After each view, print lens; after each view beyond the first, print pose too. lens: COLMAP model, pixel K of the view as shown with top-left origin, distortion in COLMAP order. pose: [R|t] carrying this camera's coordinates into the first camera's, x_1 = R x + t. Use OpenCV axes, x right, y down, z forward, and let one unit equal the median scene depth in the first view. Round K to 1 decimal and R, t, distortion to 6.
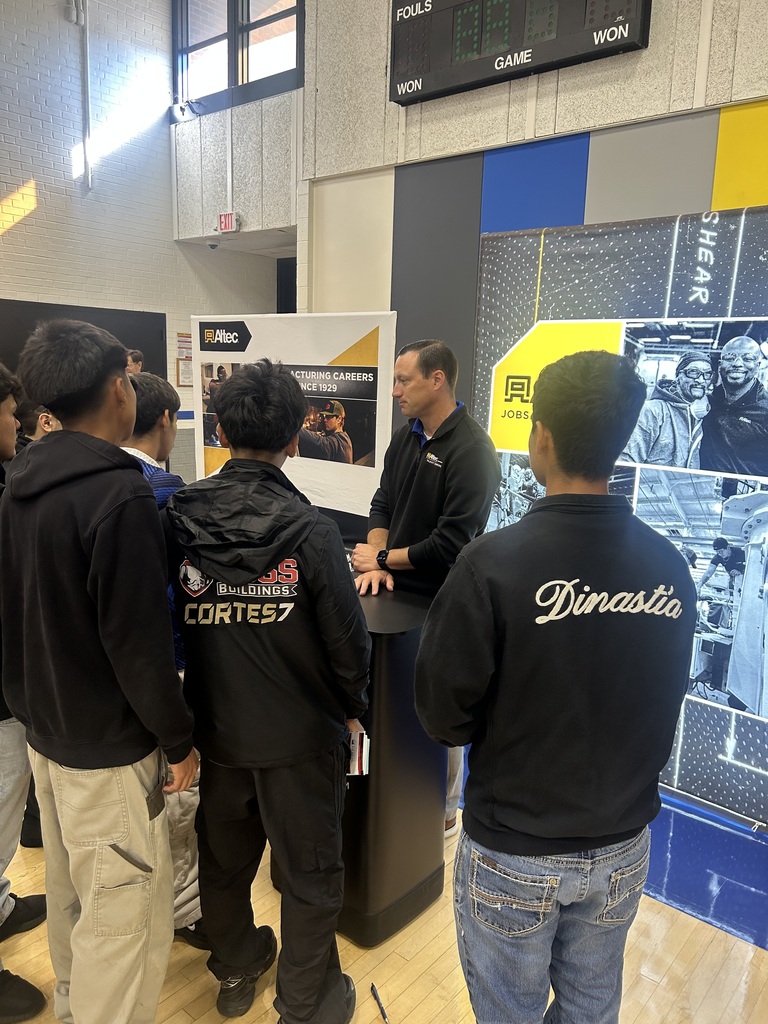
lens RADIAL K [[778.1, 0, 378.5], [0, 778.1, 506.8], [0, 0, 1]] dist [0.046141, -0.031619]
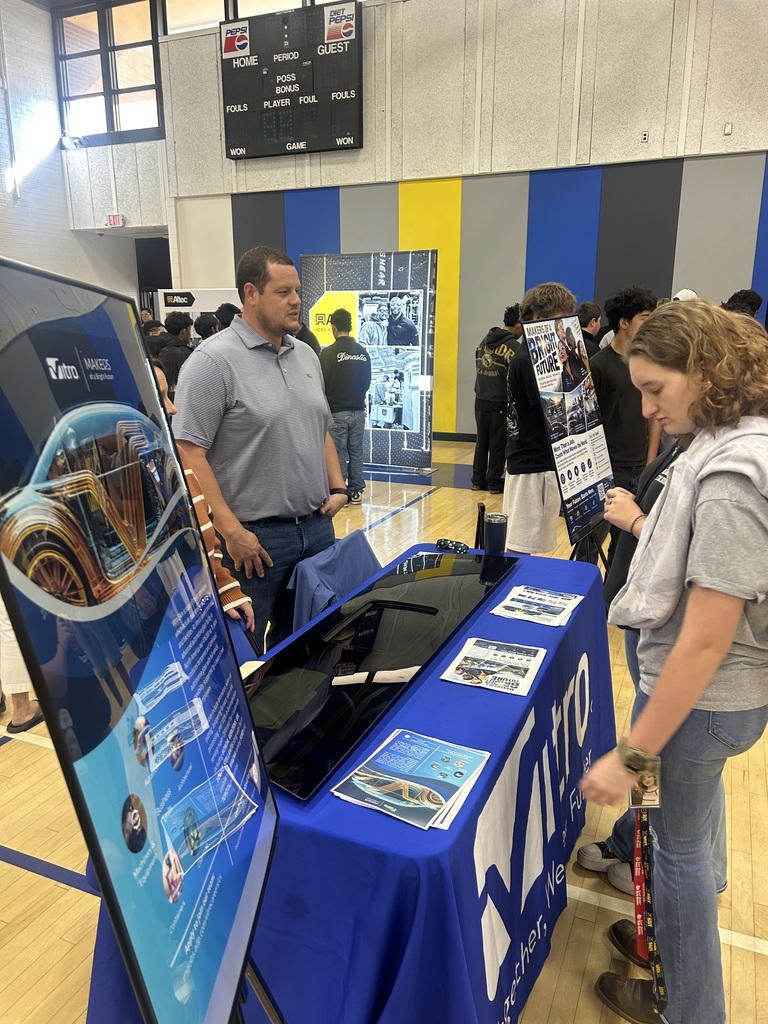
lens RADIAL K [[778.1, 0, 379.9], [0, 778.1, 518.3], [0, 0, 1]] dist [0.046141, -0.031619]
pose [[0.959474, -0.100472, 0.263277, -0.221516], [0.079617, 0.992867, 0.088745, 0.169225], [-0.270315, -0.064187, 0.960630, -0.918152]]
